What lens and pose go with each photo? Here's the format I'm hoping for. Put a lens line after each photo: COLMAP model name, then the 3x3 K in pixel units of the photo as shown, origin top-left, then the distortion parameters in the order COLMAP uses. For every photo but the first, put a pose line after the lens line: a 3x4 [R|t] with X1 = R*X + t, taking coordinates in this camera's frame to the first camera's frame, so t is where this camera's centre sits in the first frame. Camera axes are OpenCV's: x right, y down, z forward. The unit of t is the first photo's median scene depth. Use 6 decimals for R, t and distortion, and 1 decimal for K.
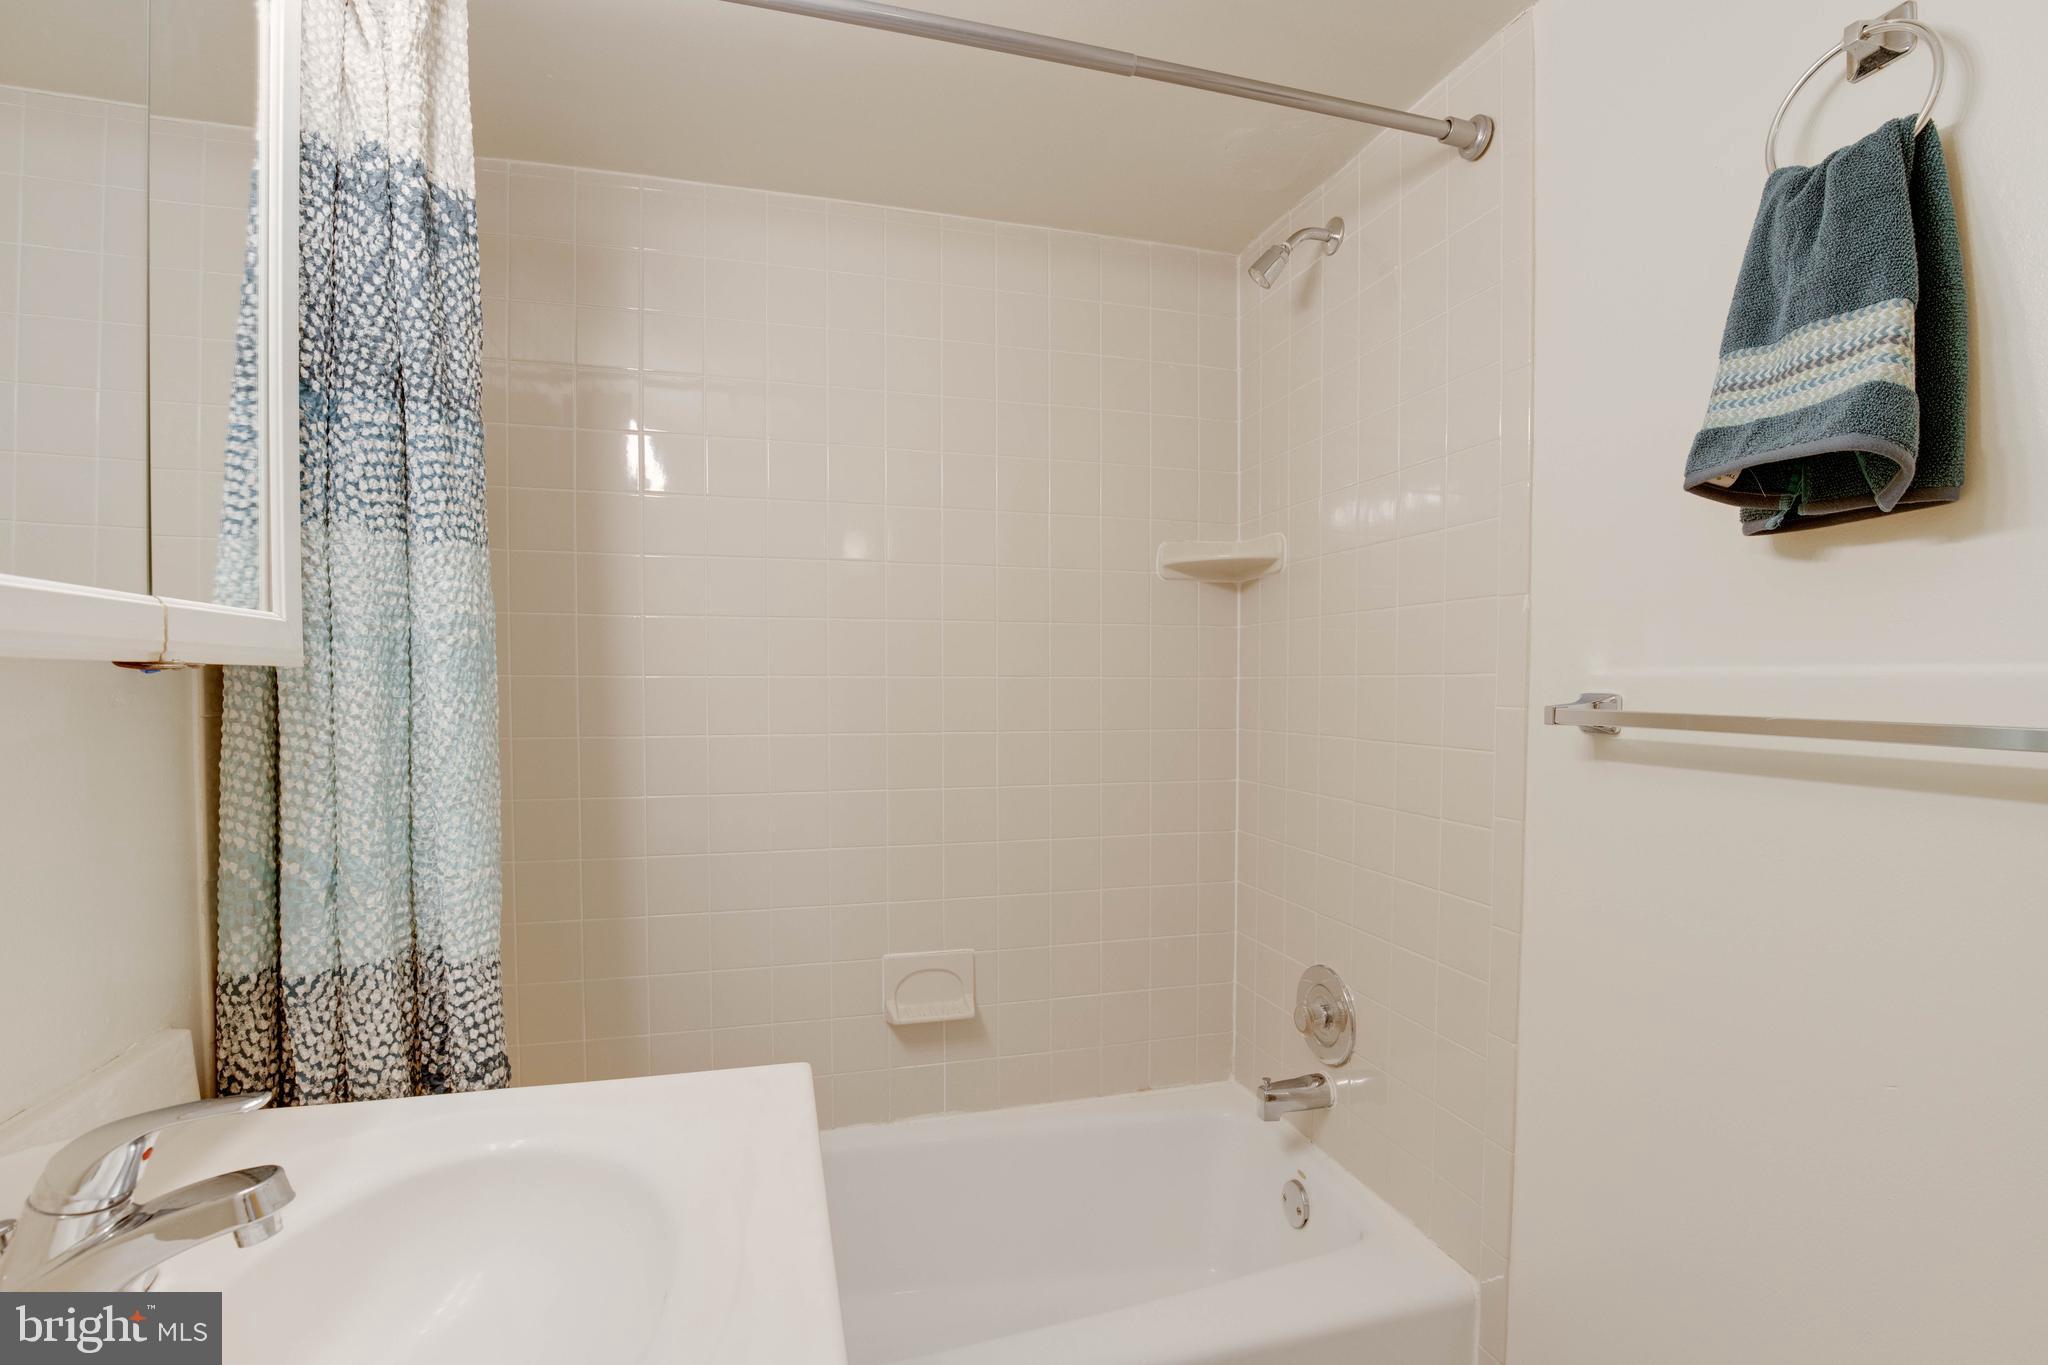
lens RADIAL K [[949.4, 0, 1013.8], [0, 949.4, 706.8], [0, 0, 1]] dist [-0.031530, 0.002244]
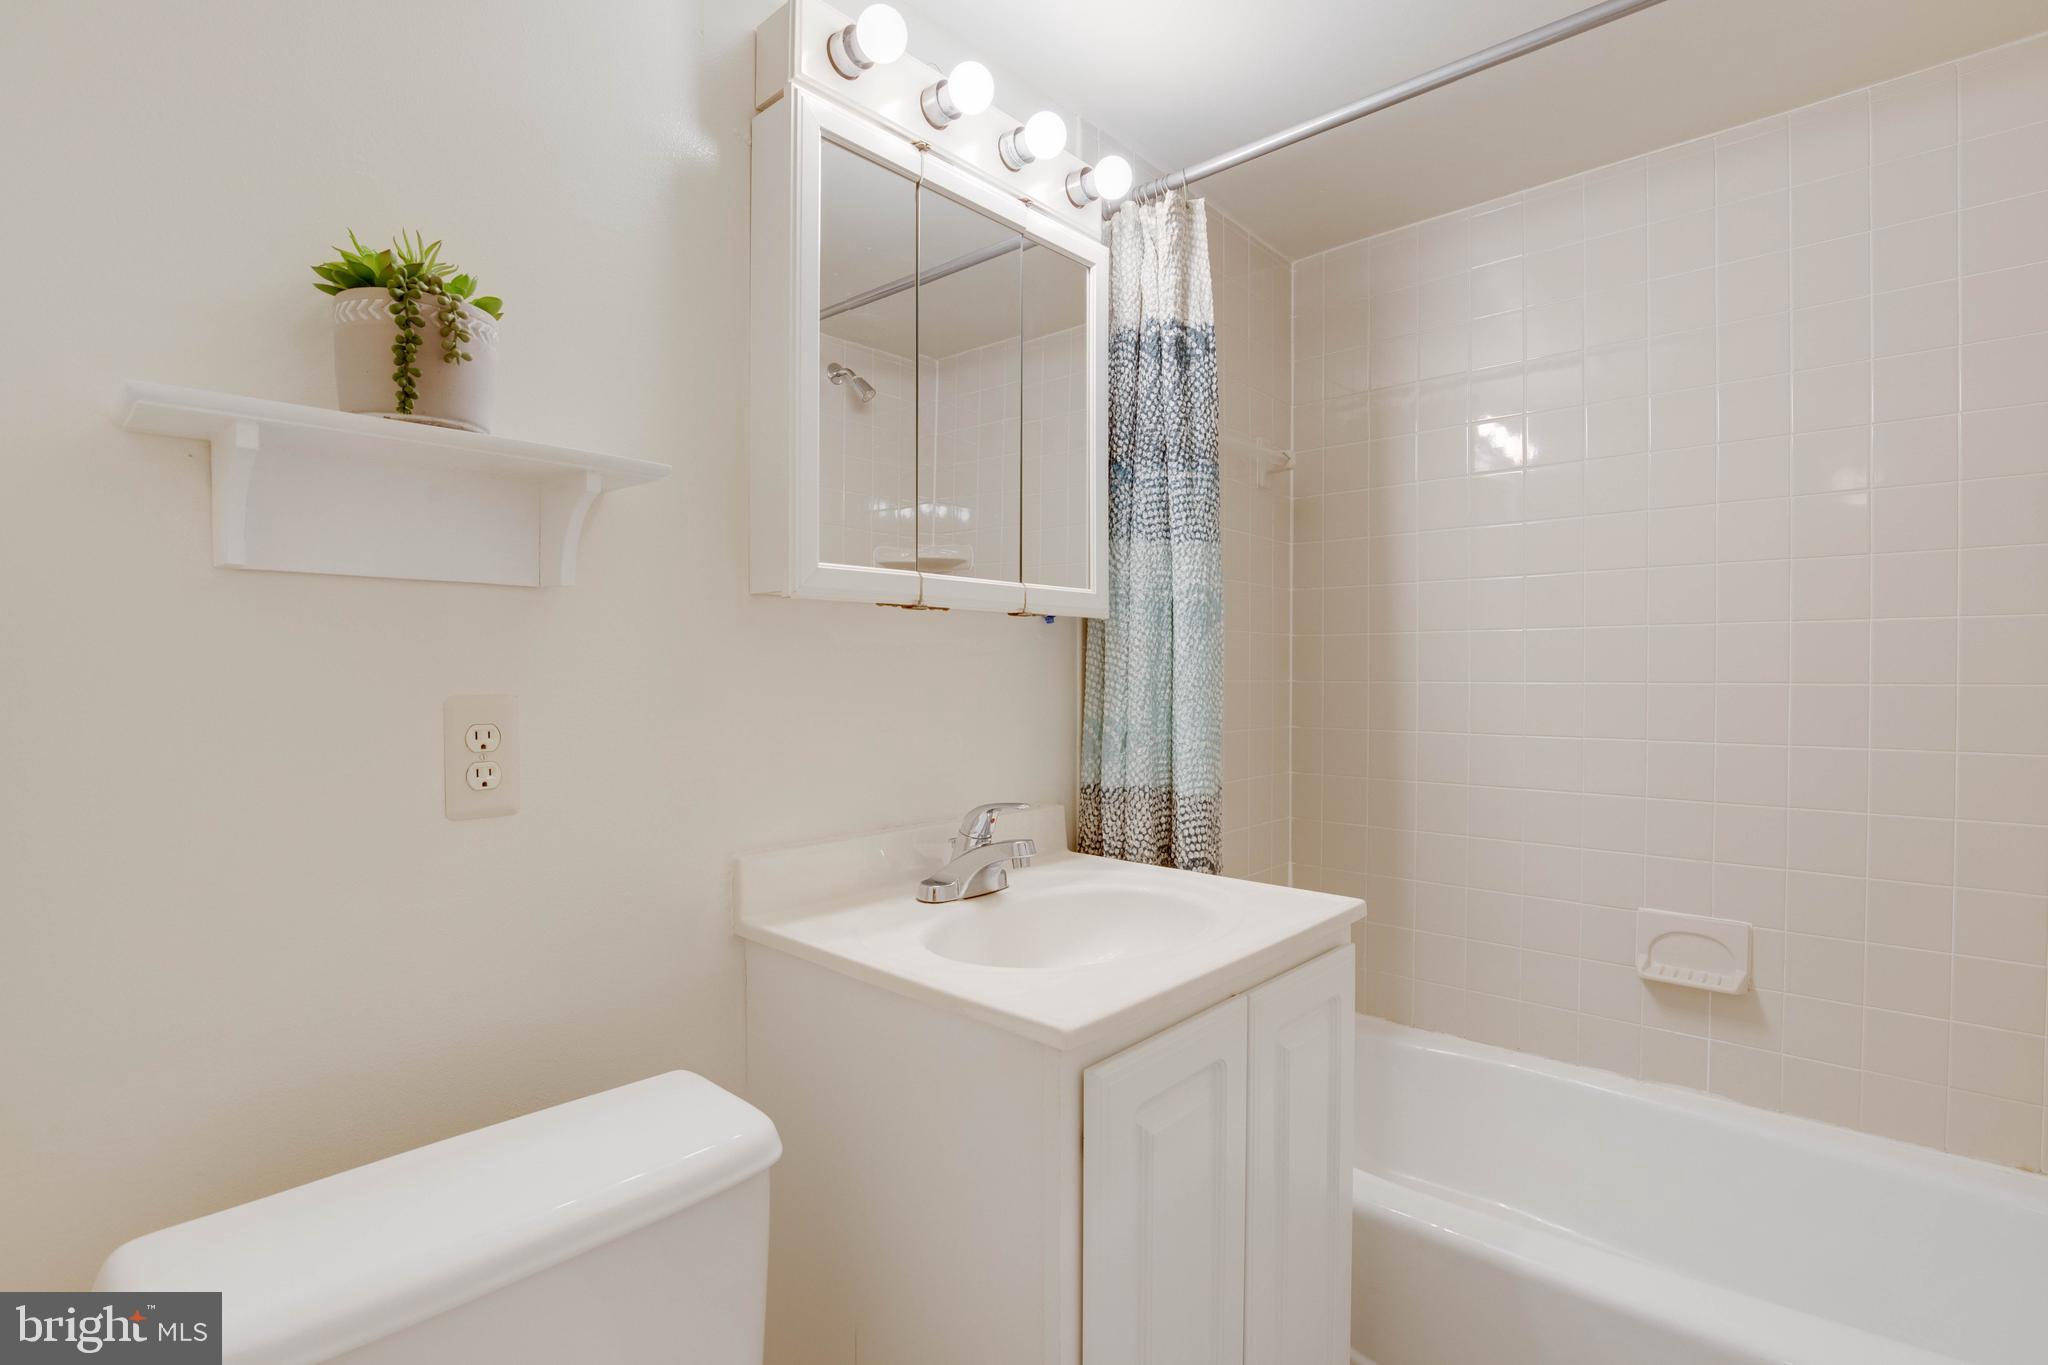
lens RADIAL K [[961.9, 0, 1022.1], [0, 961.9, 675.5], [0, 0, 1]] dist [-0.030153, 0.000098]
pose [[0.525314, -0.003938, -0.850899, 0.698867], [-0.020489, 0.999641, -0.017275, 0.097005], [0.850661, 0.026509, 0.525045, -0.132860]]
